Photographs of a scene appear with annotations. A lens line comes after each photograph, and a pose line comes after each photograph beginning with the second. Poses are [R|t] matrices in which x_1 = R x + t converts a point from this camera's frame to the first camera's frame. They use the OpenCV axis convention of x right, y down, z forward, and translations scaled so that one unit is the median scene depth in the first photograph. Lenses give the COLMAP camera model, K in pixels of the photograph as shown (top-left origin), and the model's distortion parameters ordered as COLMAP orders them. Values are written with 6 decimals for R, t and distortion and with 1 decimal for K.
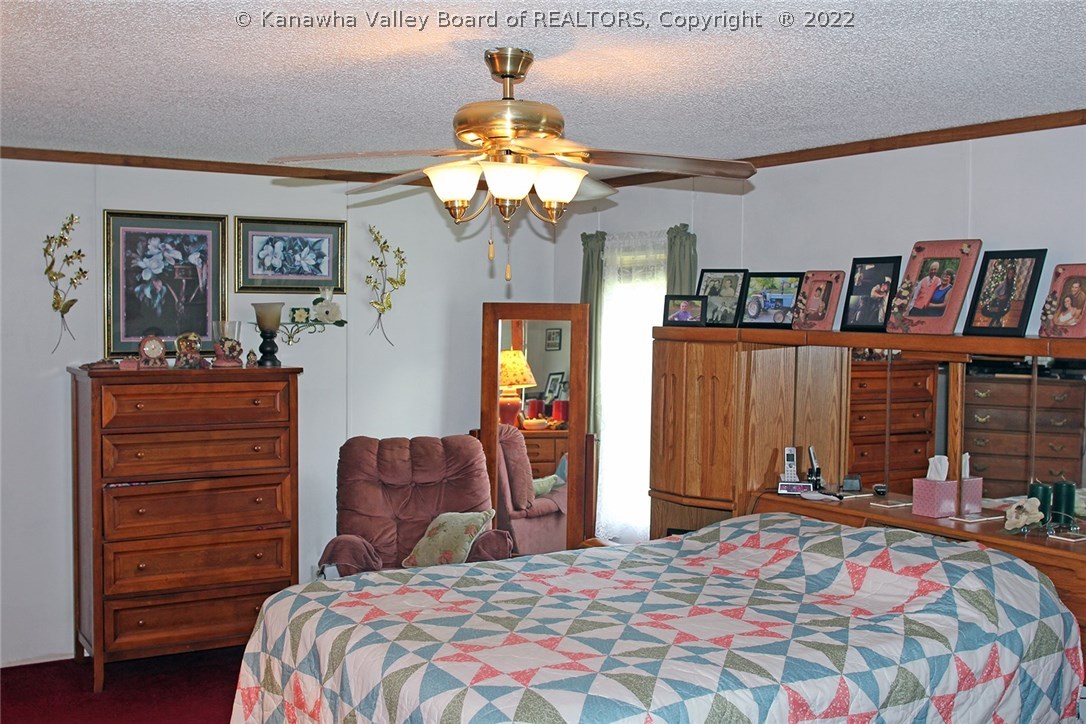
lens RADIAL K [[1205.1, 0, 543.9], [0, 1205.1, 359.3], [0, 0, 1]] dist [-0.047551, 0.000000]
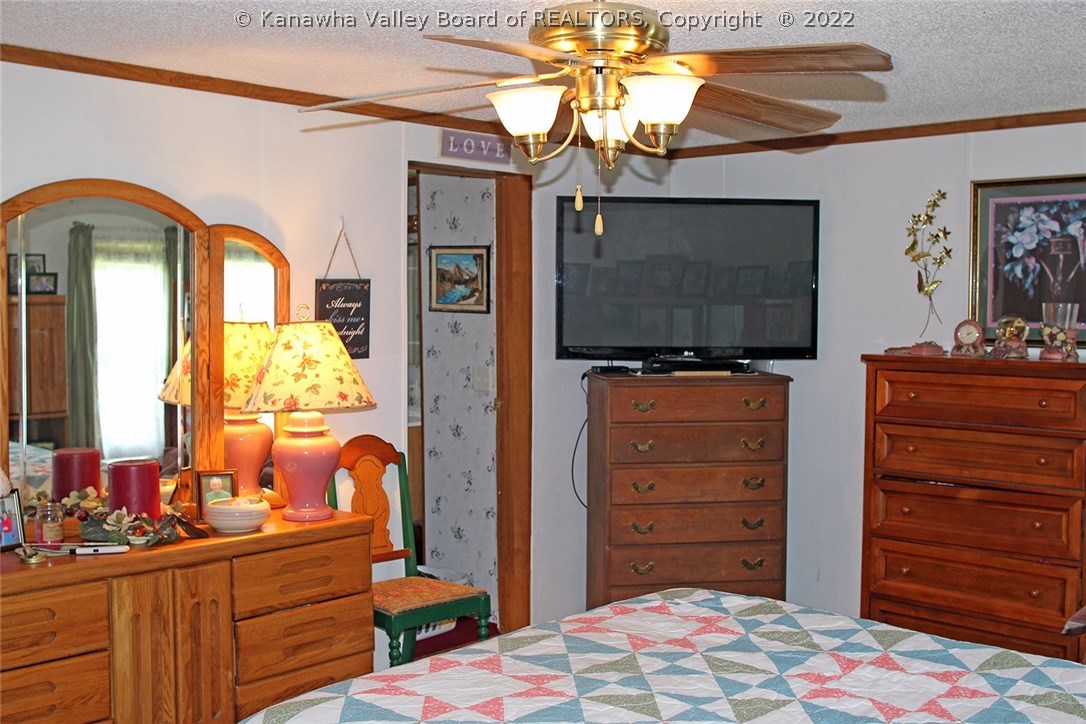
lens RADIAL K [[1205.1, 0, 543.4], [0, 1205.1, 365.0], [0, 0, 1]] dist [-0.047551, 0.000000]
pose [[0.250085, 0.044115, -0.967218, 0.429432], [-0.041909, 0.998518, 0.034707, -0.003494], [0.967317, 0.031856, 0.251563, 0.453105]]
